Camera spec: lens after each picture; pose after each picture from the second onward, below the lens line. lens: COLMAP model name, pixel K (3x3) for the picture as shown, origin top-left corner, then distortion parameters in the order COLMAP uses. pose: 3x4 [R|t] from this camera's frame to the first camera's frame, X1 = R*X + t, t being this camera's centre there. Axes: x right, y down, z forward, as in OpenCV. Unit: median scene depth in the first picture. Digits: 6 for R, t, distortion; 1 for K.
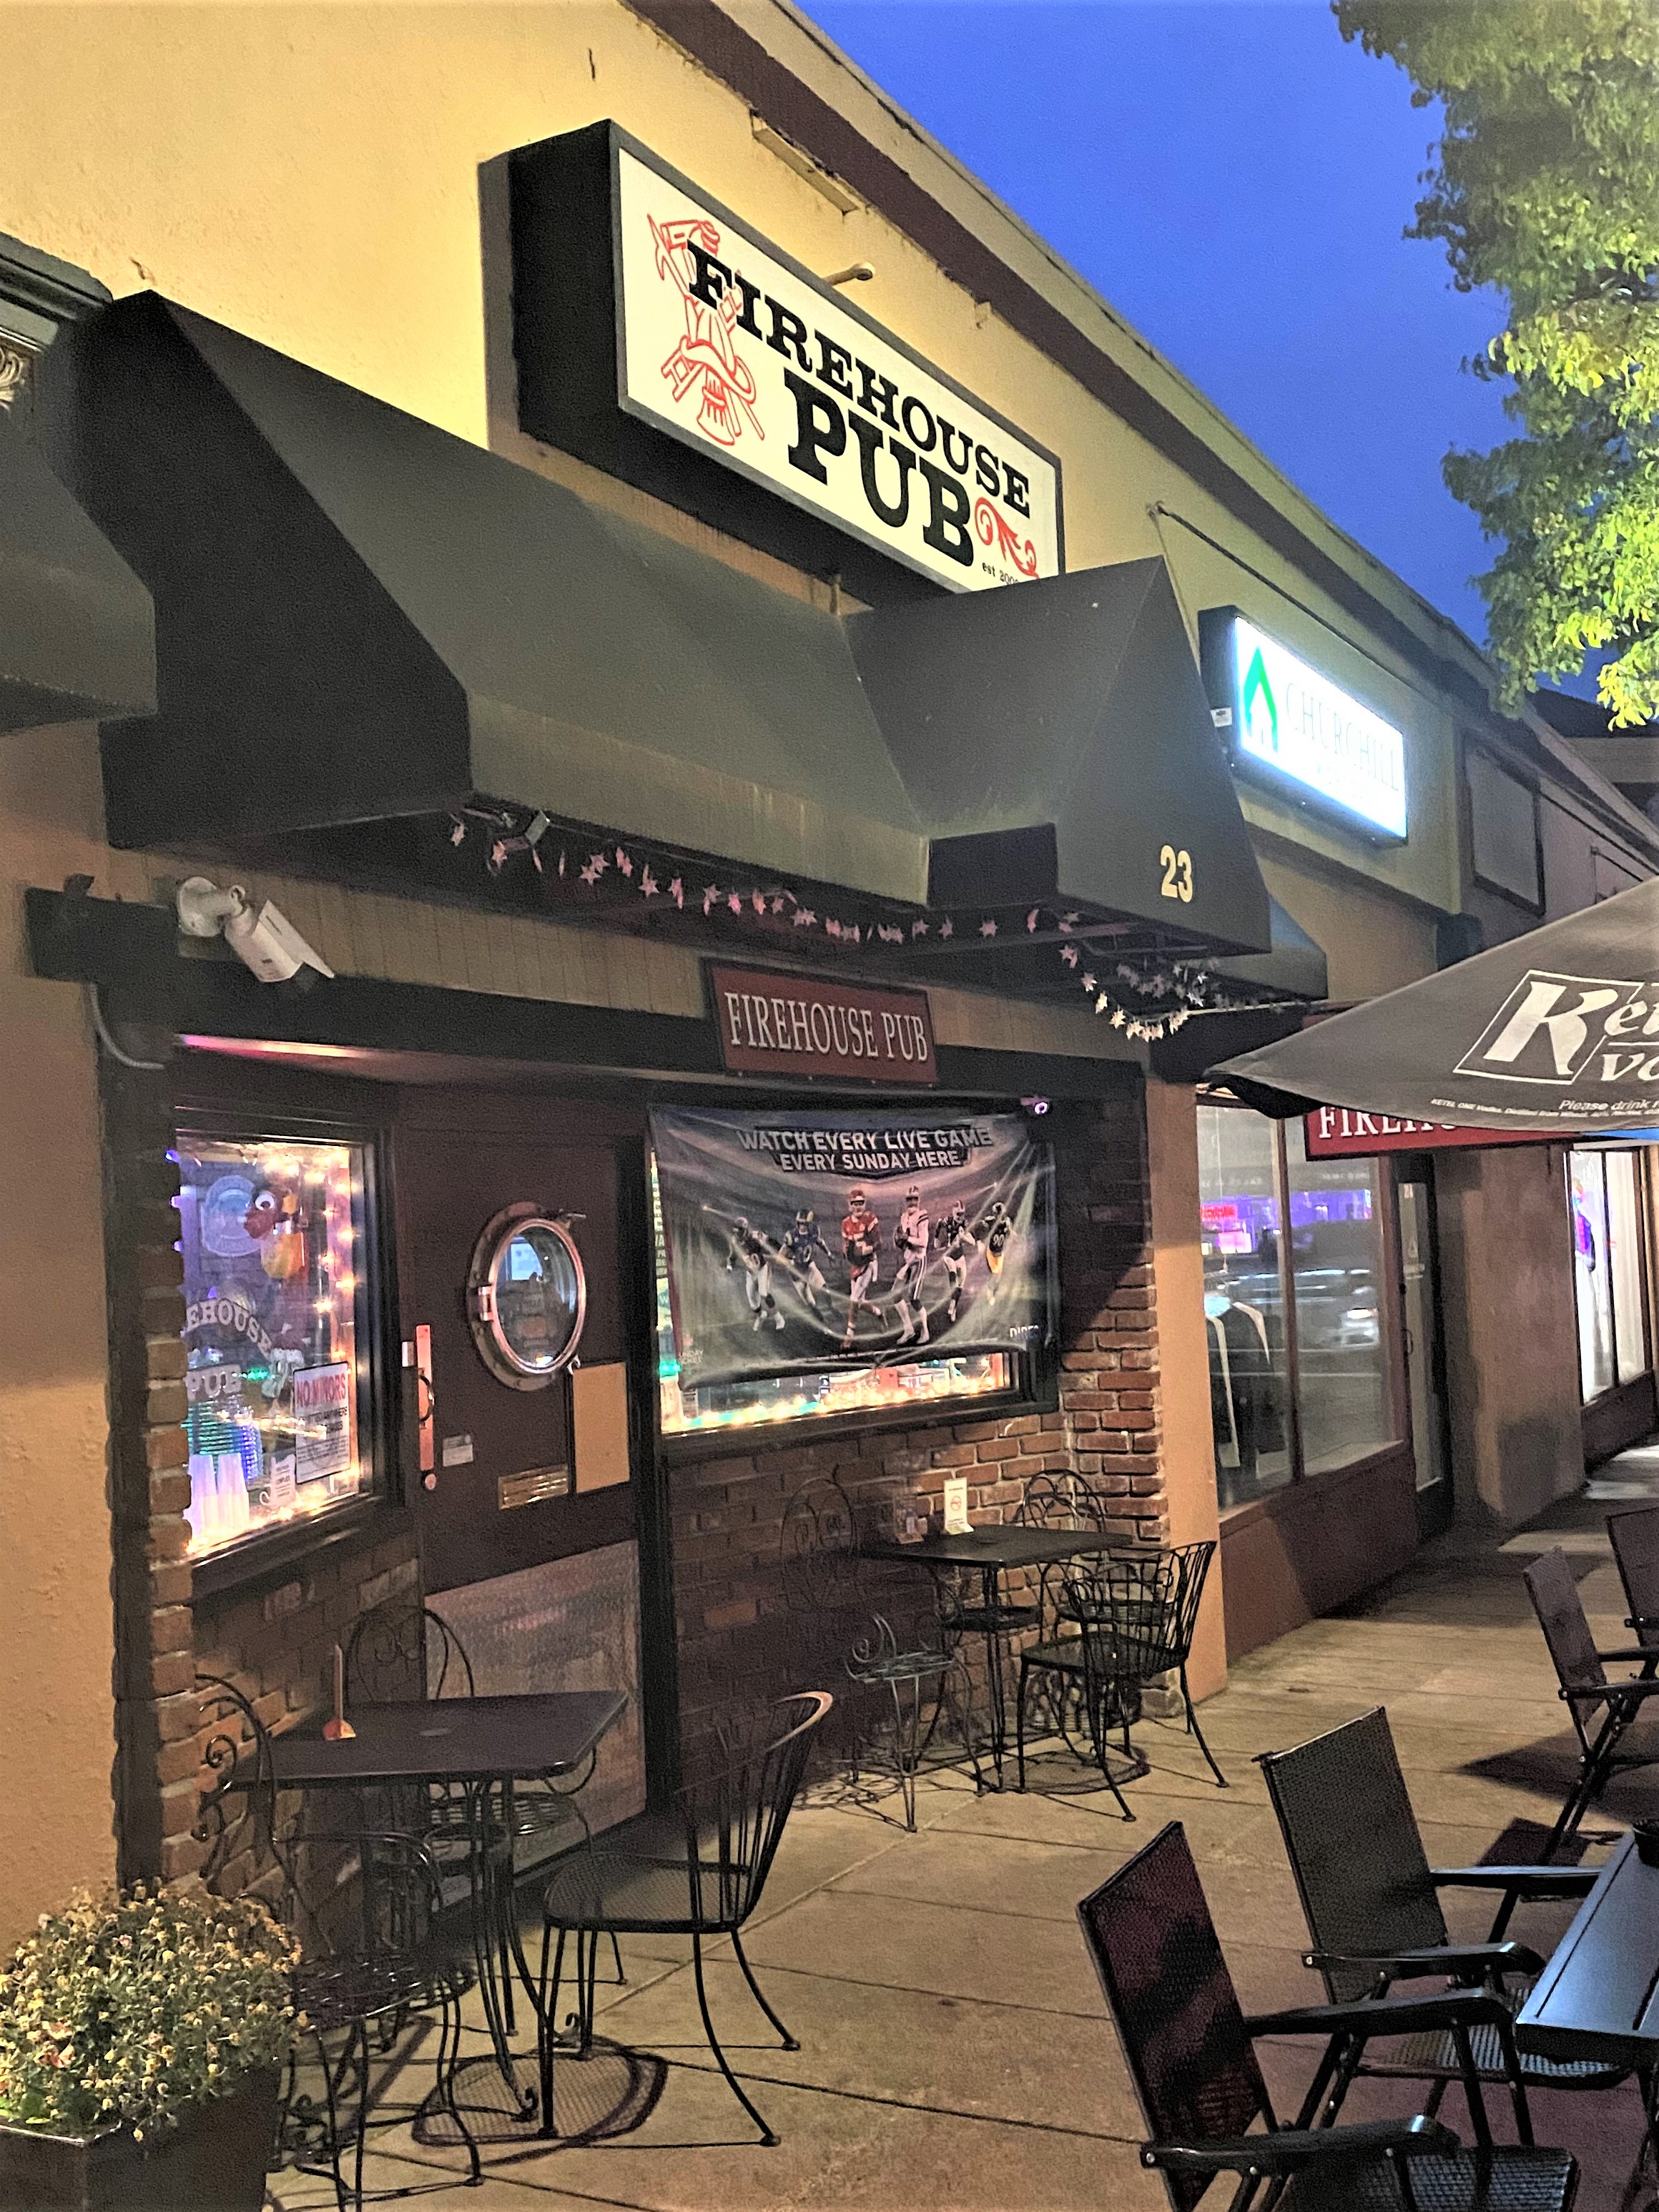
lens RADIAL K [[2135.5, 0, 829.5], [0, 2135.5, 1106.0], [0, 0, 1]] dist [0.009317, -0.004819]
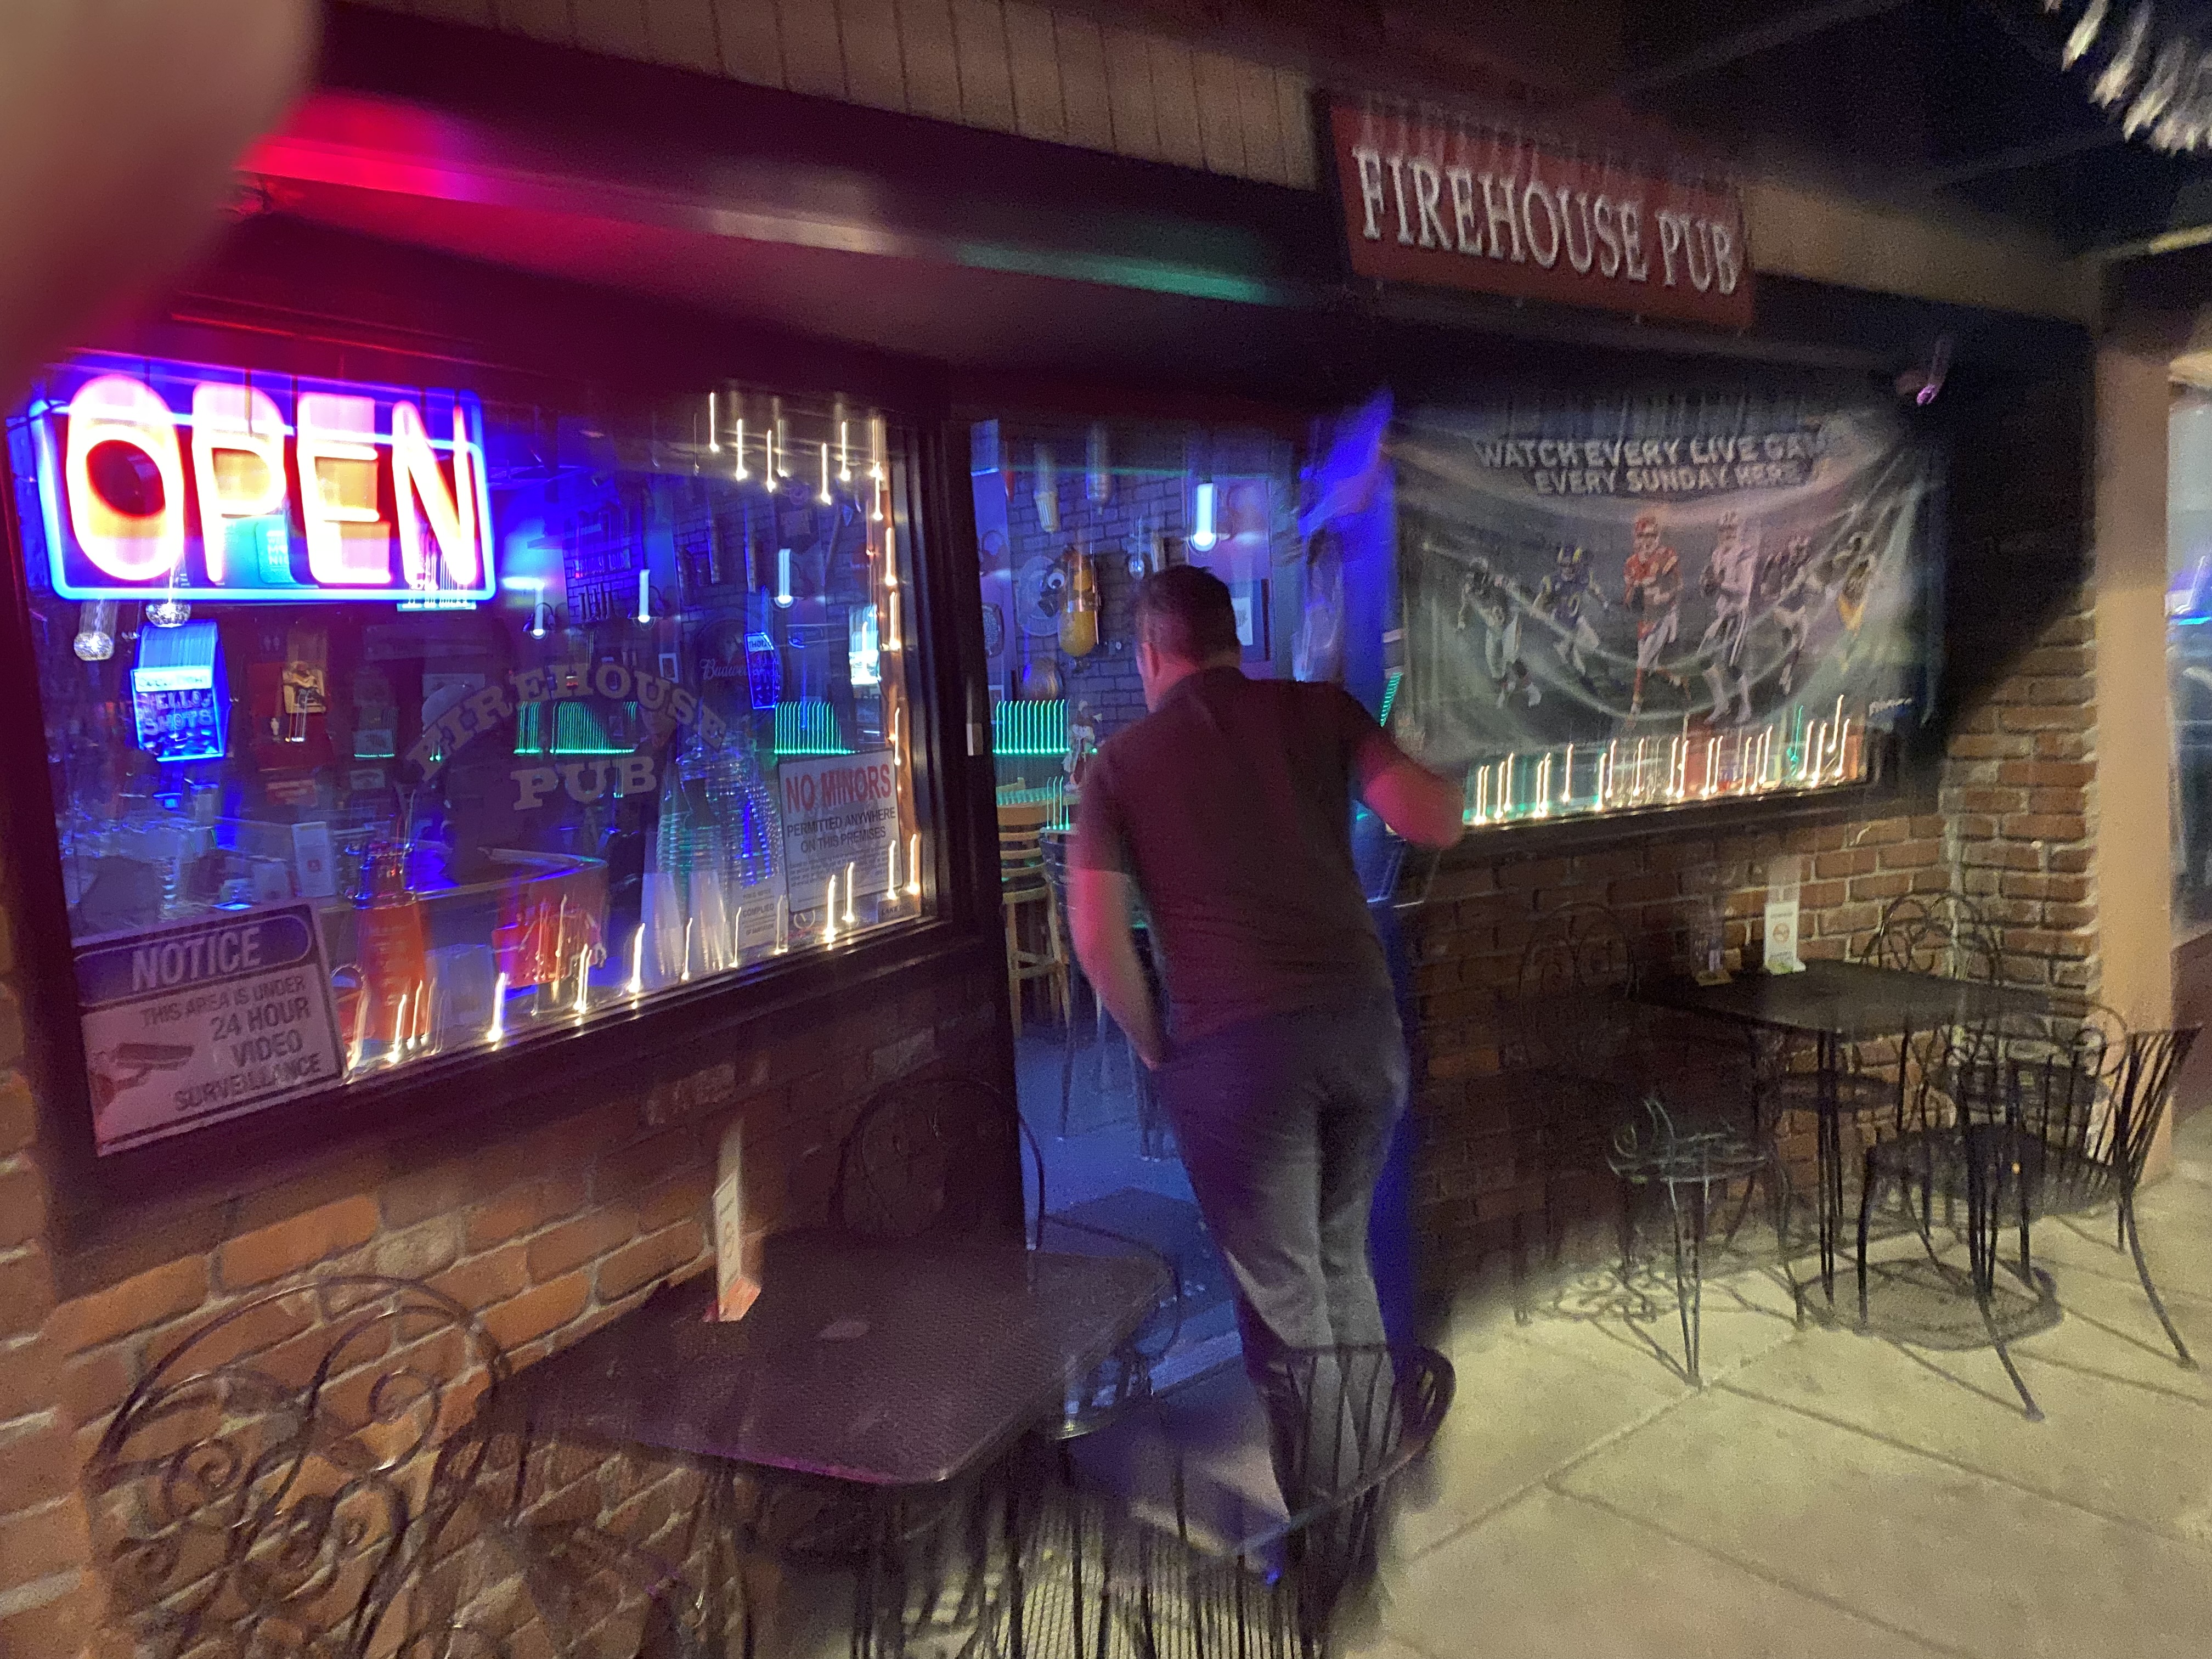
lens RADIAL K [[1593.8, 0, 1102.6], [0, 1593.8, 804.0], [0, 0, 1]] dist [-0.003163, 0.003518]
pose [[0.931758, 0.017961, -0.362634, 0.039291], [0.042533, 0.986499, 0.158145, 0.041939], [0.360579, -0.162777, 0.918415, 0.405723]]
